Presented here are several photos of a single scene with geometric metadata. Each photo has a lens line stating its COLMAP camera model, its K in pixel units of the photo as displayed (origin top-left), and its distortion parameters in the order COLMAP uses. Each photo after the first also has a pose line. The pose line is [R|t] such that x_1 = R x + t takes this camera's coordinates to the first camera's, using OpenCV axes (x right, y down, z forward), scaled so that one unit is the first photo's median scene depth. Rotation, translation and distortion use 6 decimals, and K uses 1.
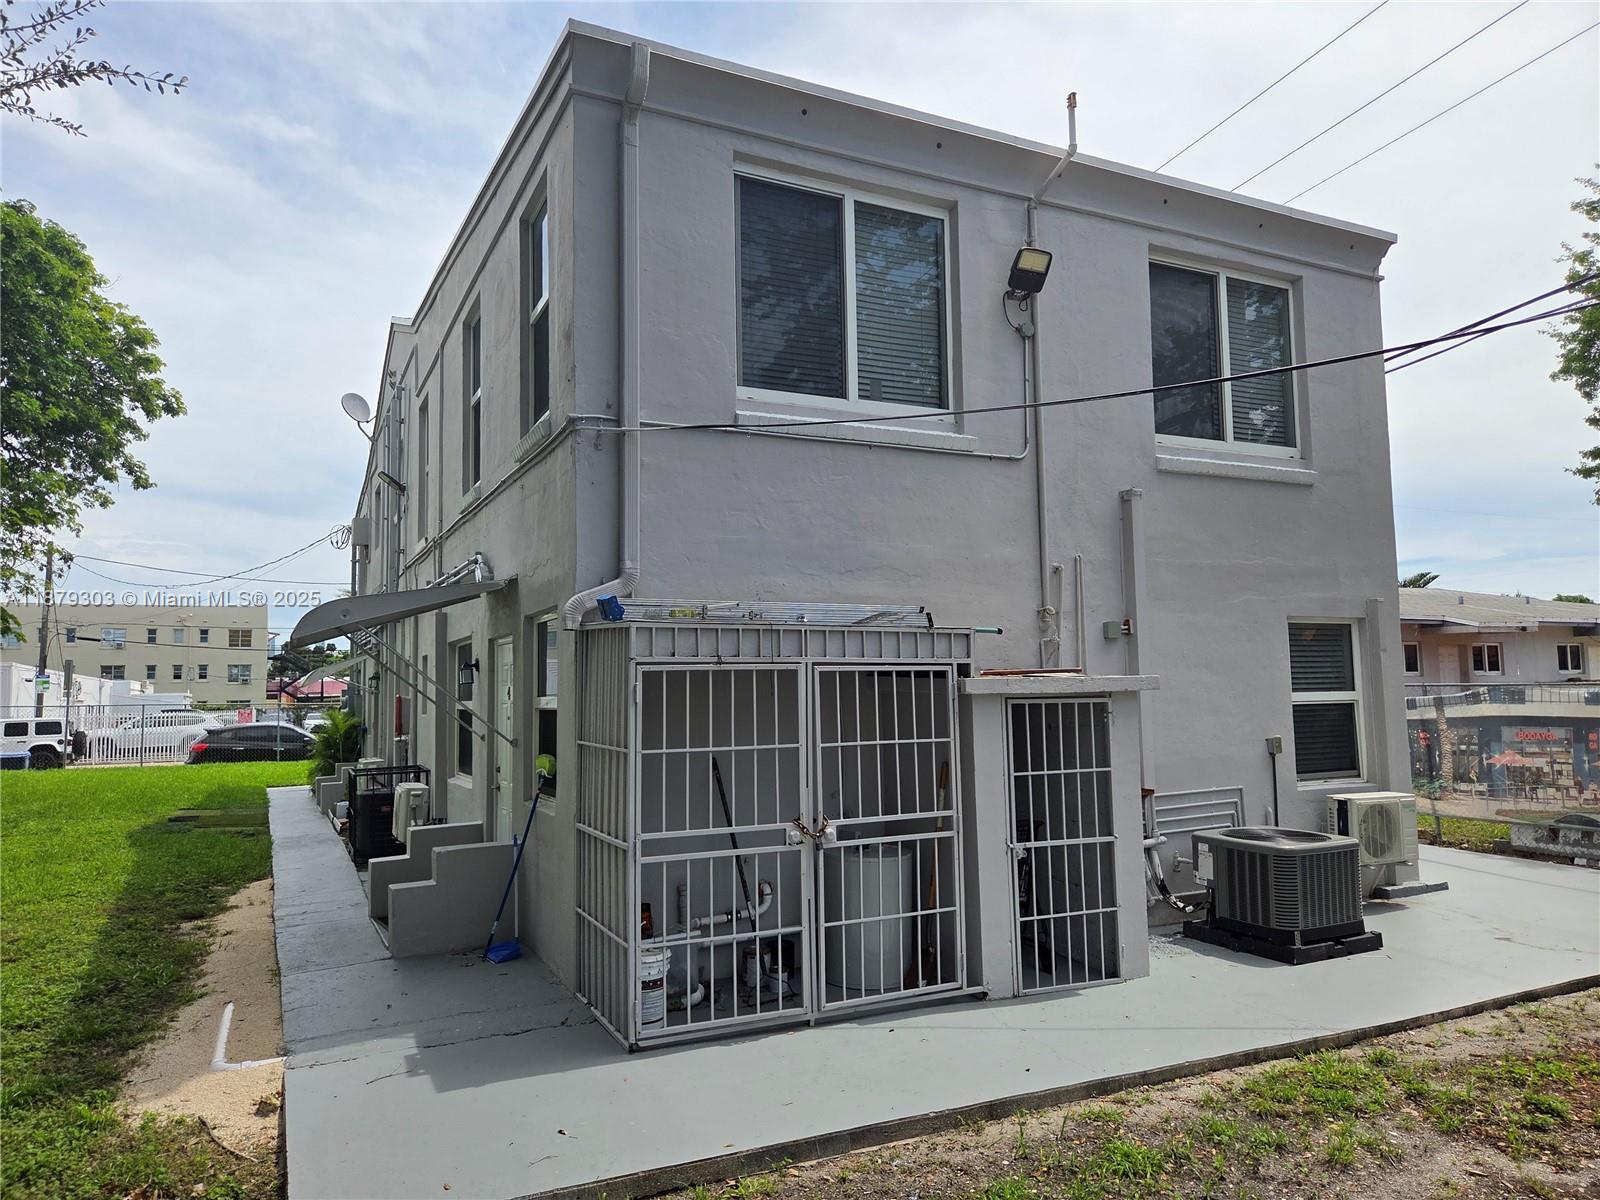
lens RADIAL K [[1086.8, 0, 803.2], [0, 1086.8, 589.6], [0, 0, 1]] dist [0.062194, -0.055943]
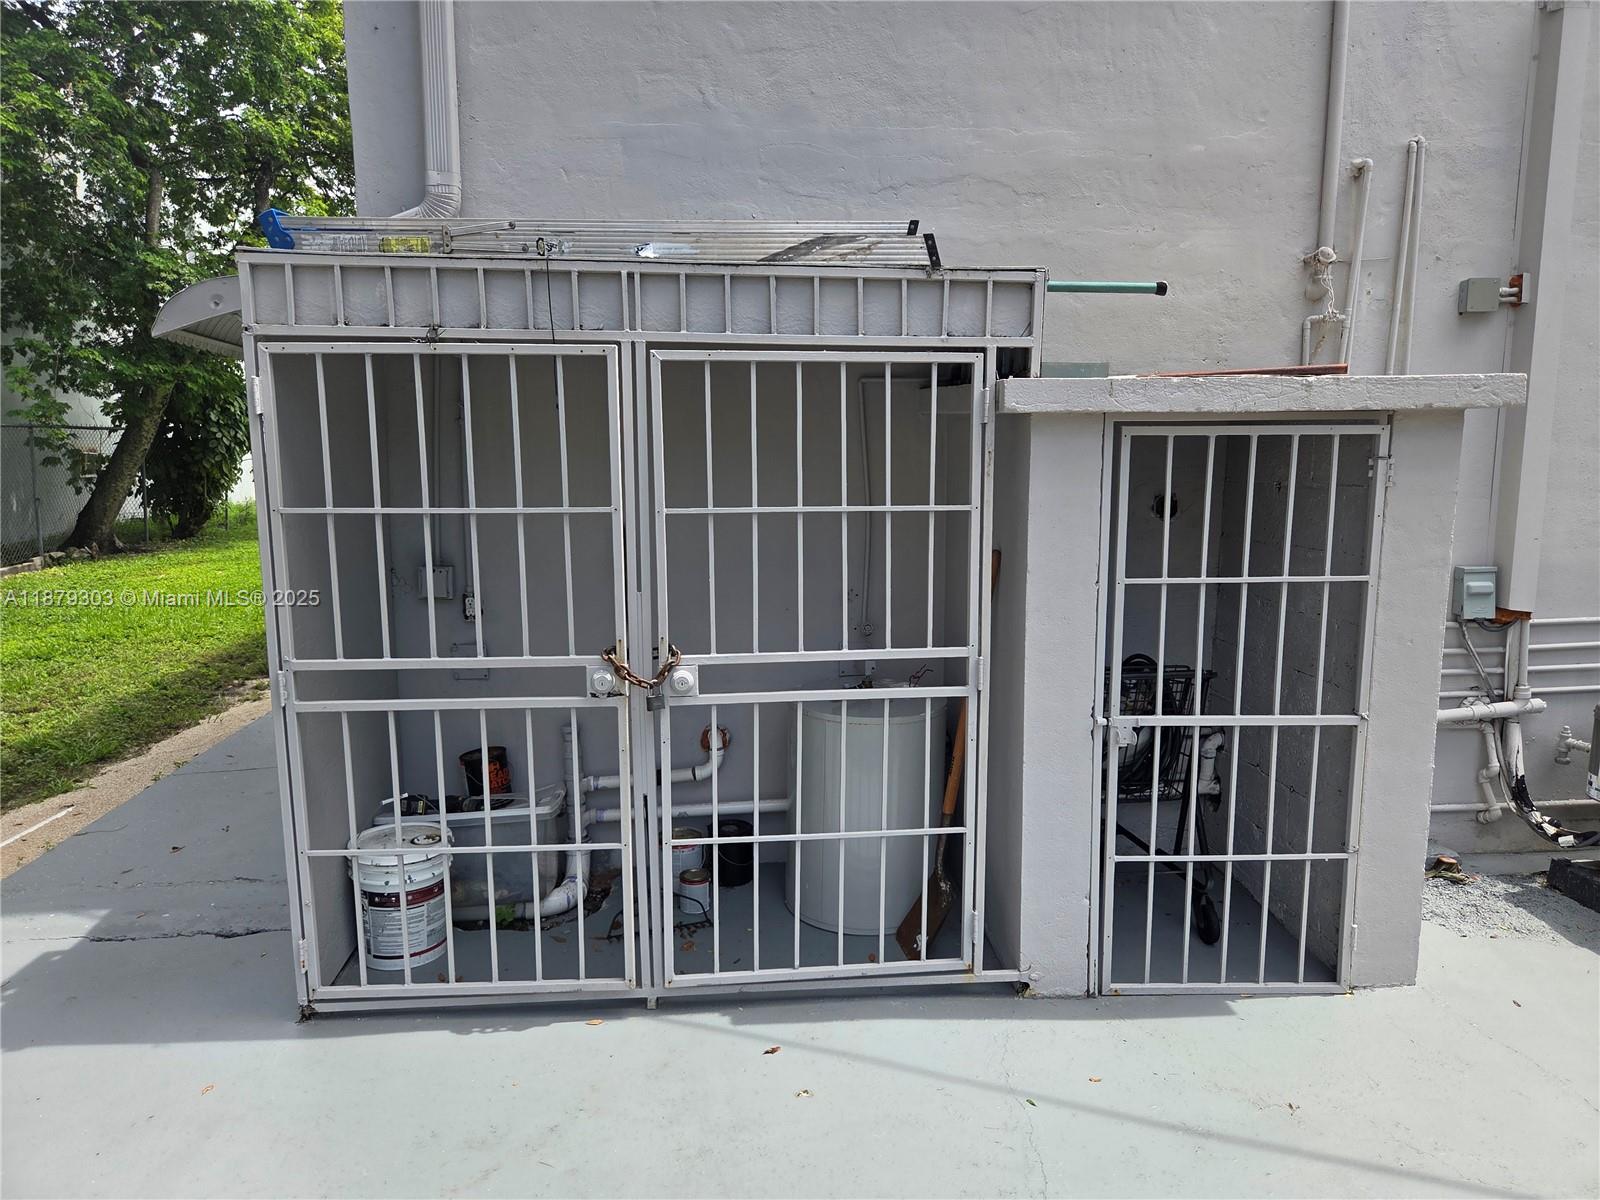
lens RADIAL K [[1083.1, 0, 805.2], [0, 1083.1, 608.1], [0, 0, 1]] dist [0.066153, -0.056526]
pose [[0.931433, 0.066135, -0.357853, 0.238077], [0.021230, 0.971798, 0.234857, 0.064356], [0.363293, -0.226350, 0.903761, 0.512630]]
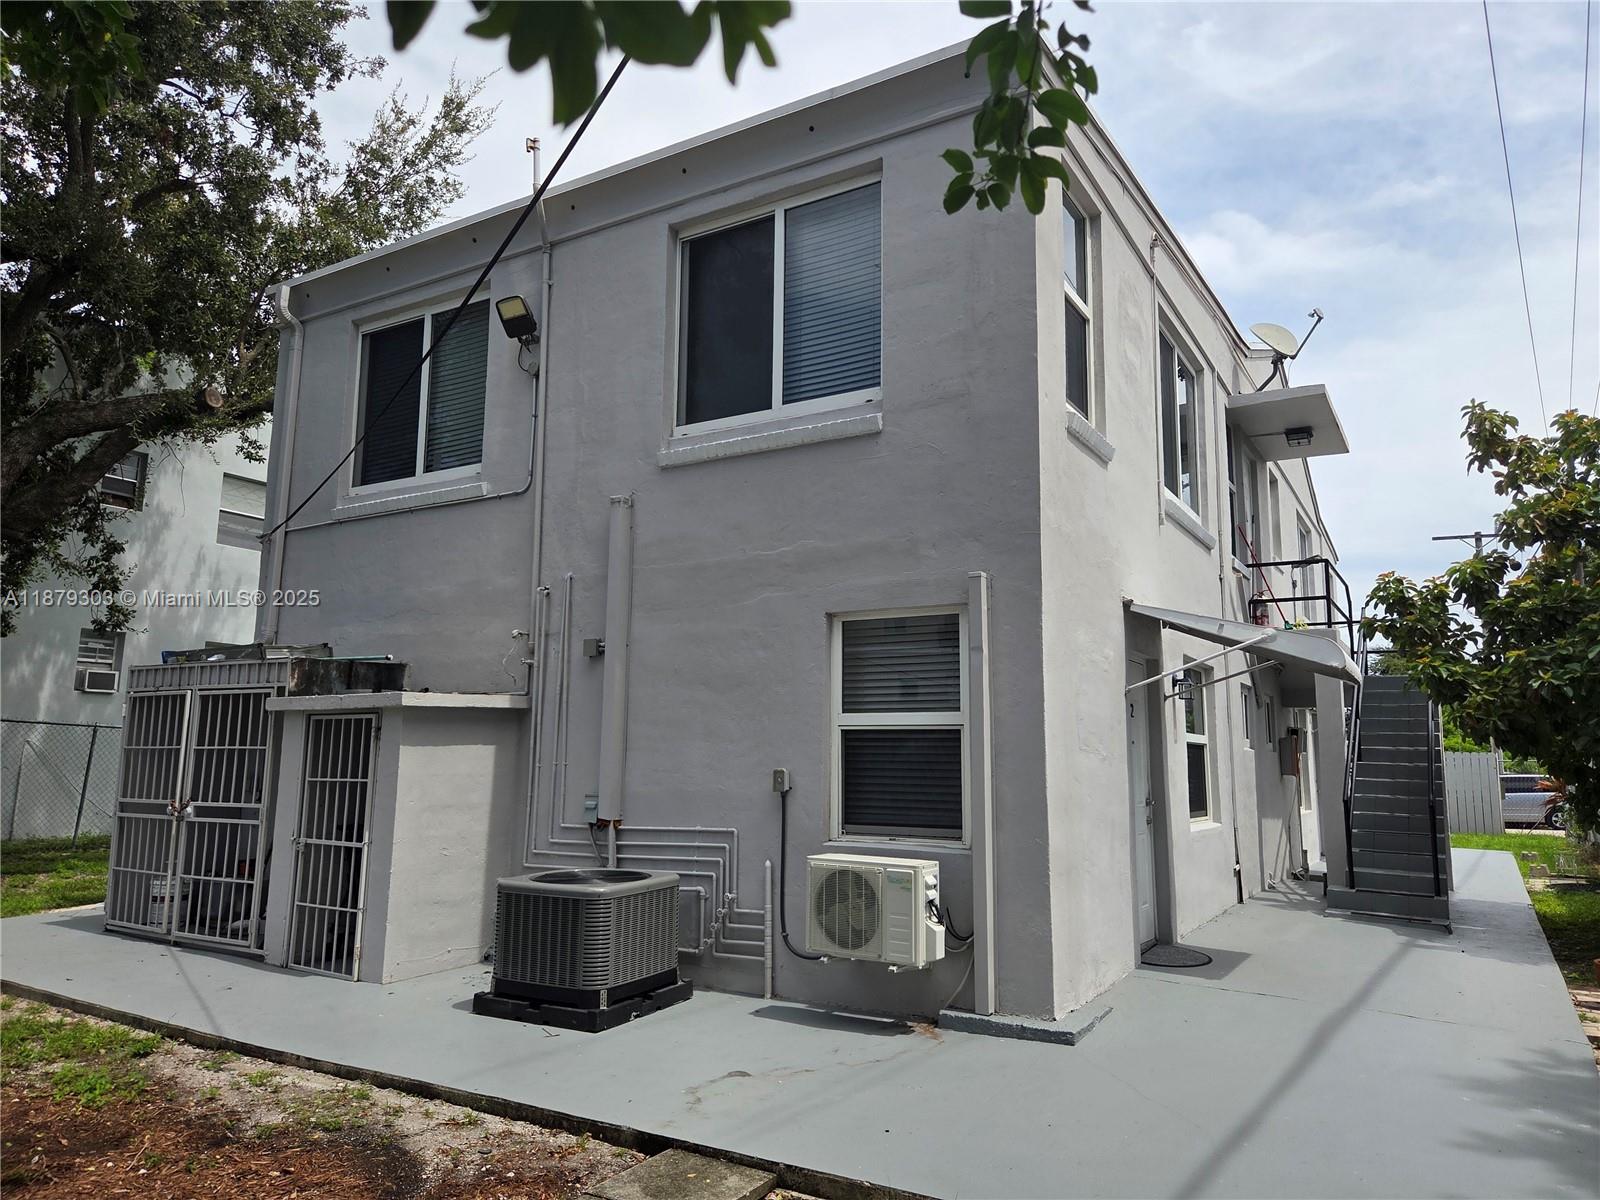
lens RADIAL K [[1078.4, 0, 802.9], [0, 1078.4, 598.3], [0, 0, 1]] dist [0.059359, -0.054357]
pose [[0.533812, -0.106440, -0.838877, 1.502703], [0.058483, 0.994318, -0.088948, 0.112751], [0.843578, -0.001578, 0.537004, 0.830829]]
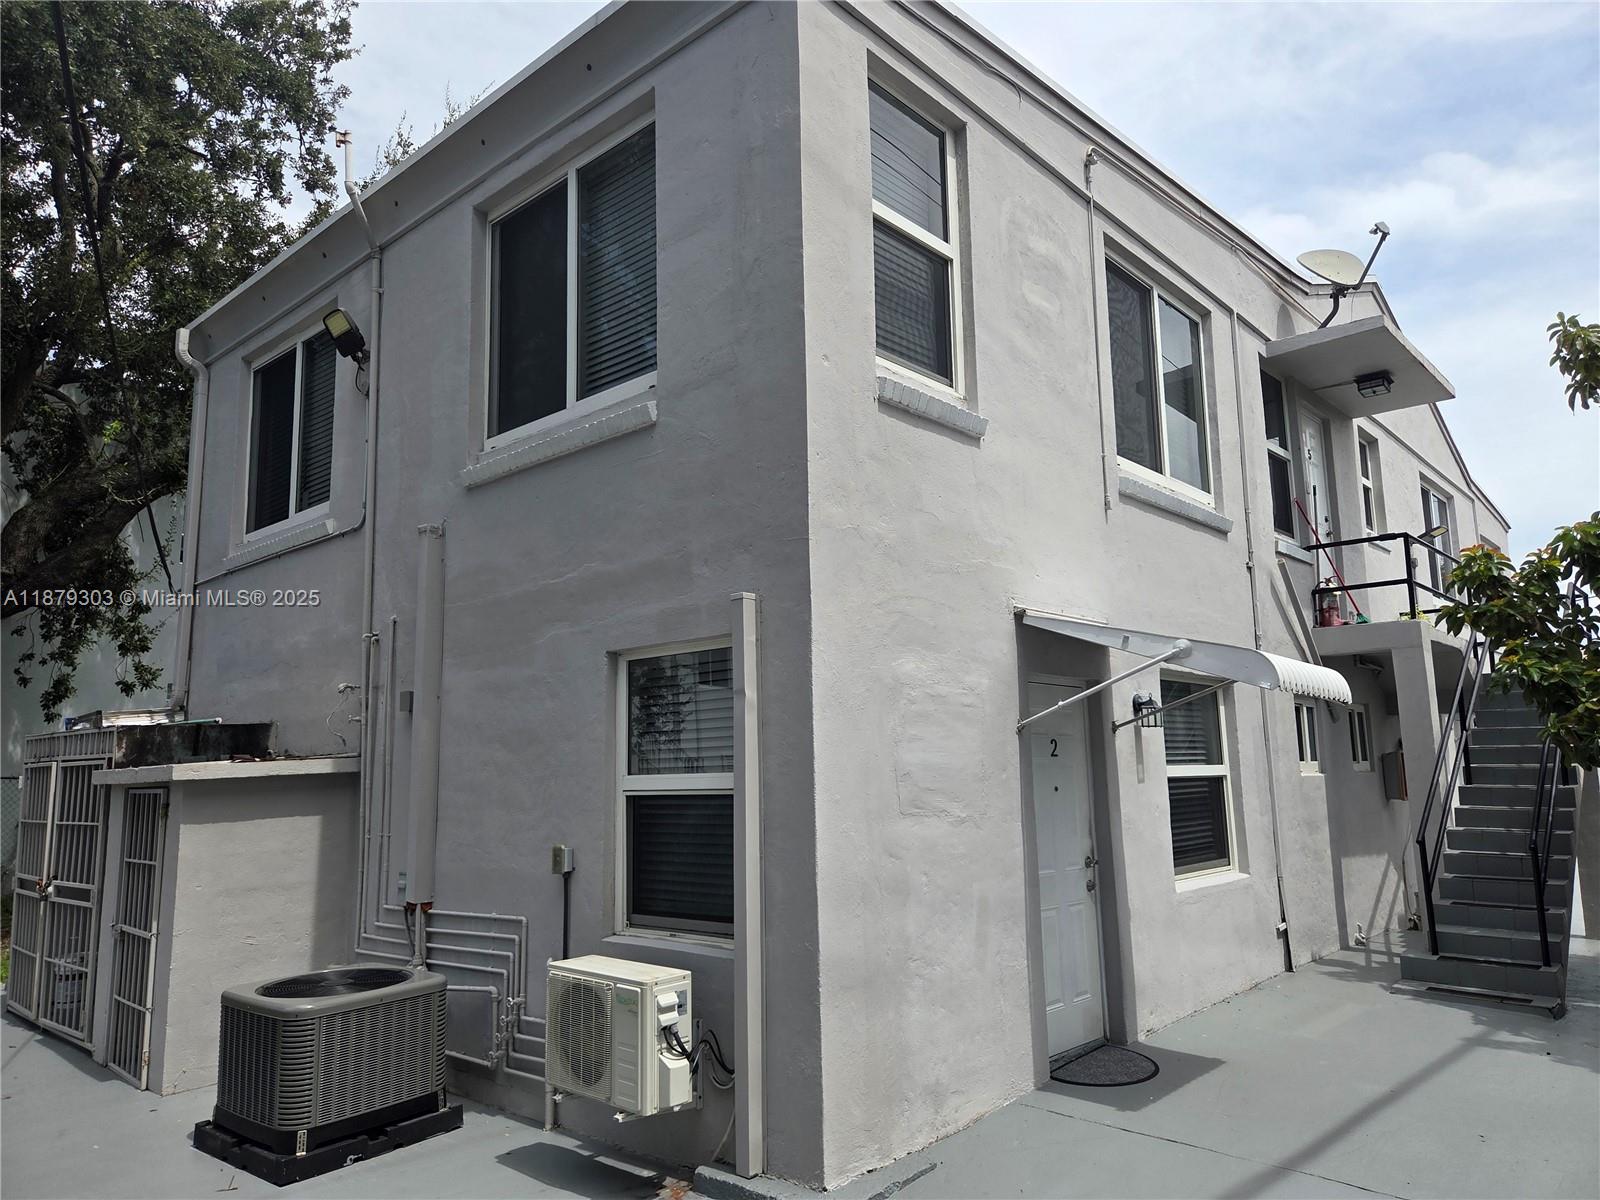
lens RADIAL K [[1077.0, 0, 803.6], [0, 1077.0, 609.1], [0, 0, 1]] dist [0.070413, -0.079109]
pose [[0.370252, -0.133121, -0.919343, 1.481457], [0.101770, 0.989534, -0.102298, 0.104894], [0.923340, -0.055685, 0.379925, 1.237624]]
